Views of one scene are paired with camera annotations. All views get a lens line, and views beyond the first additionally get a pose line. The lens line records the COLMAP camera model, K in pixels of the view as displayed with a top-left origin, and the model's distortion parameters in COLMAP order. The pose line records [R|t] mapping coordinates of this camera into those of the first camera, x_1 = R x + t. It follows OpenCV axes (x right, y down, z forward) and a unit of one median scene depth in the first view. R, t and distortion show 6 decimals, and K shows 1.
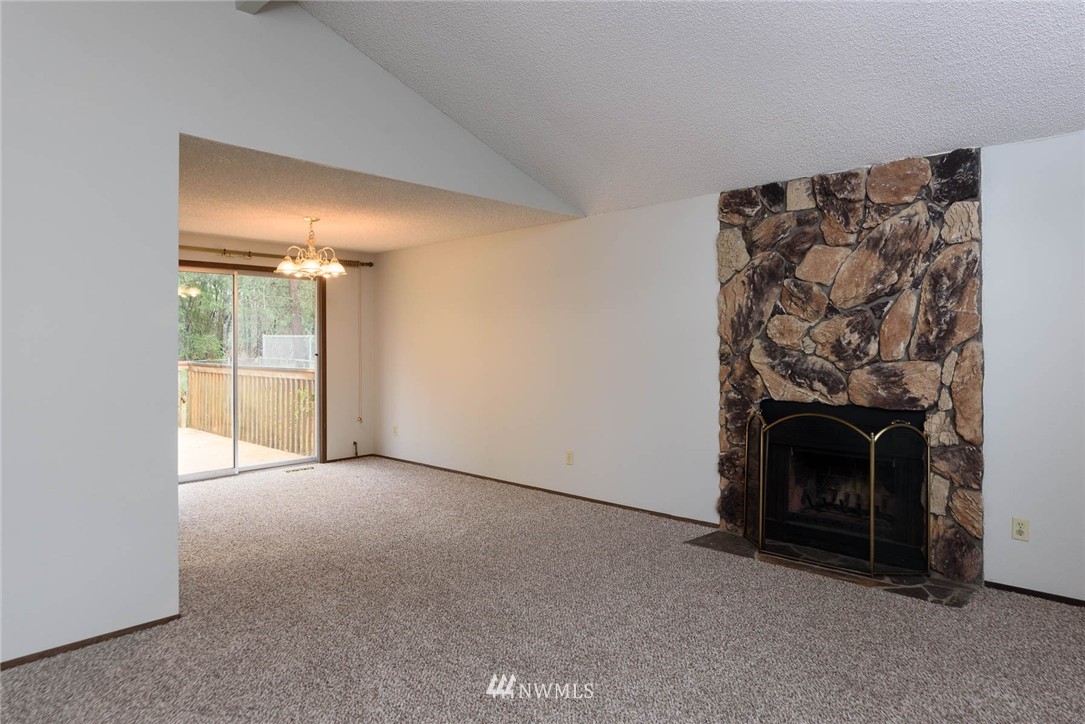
lens RADIAL K [[661.7, 0, 543.2], [0, 661.7, 344.4], [0, 0, 1]] dist [0.002159, -0.000170]
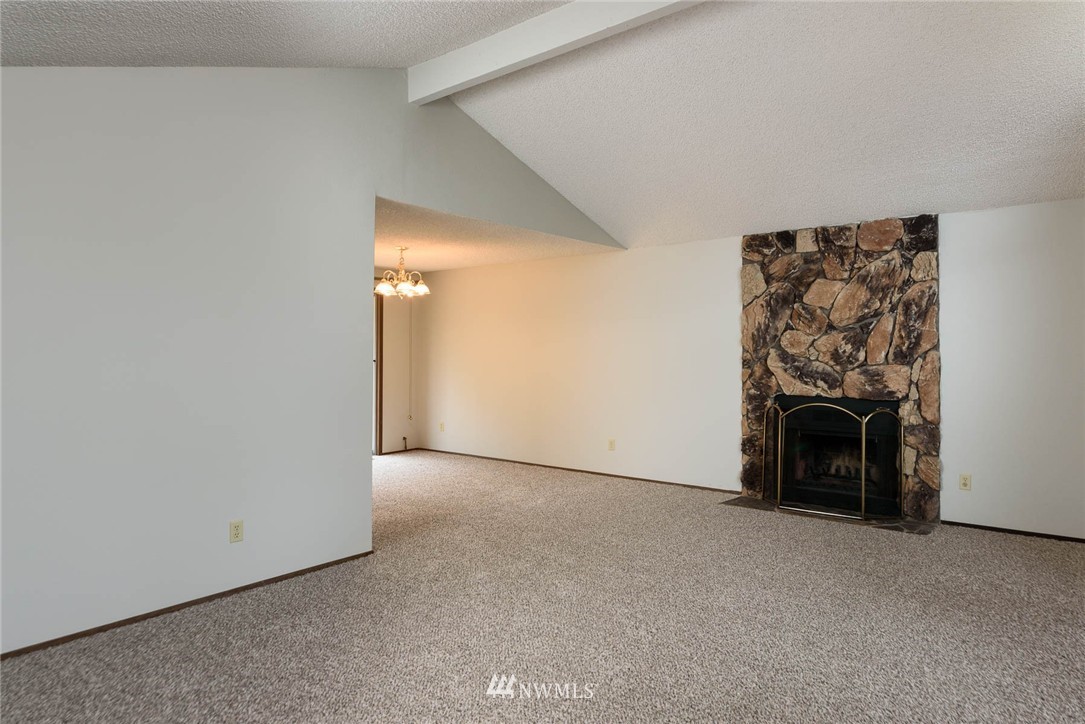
lens RADIAL K [[663.6, 0, 542.2], [0, 663.6, 349.0], [0, 0, 1]] dist [-0.000497, 0.000256]
pose [[0.997521, 0.003439, 0.070281, -0.256756], [-0.003026, 0.999978, -0.005984, 0.002389], [-0.070300, 0.005757, 0.997509, -0.321614]]
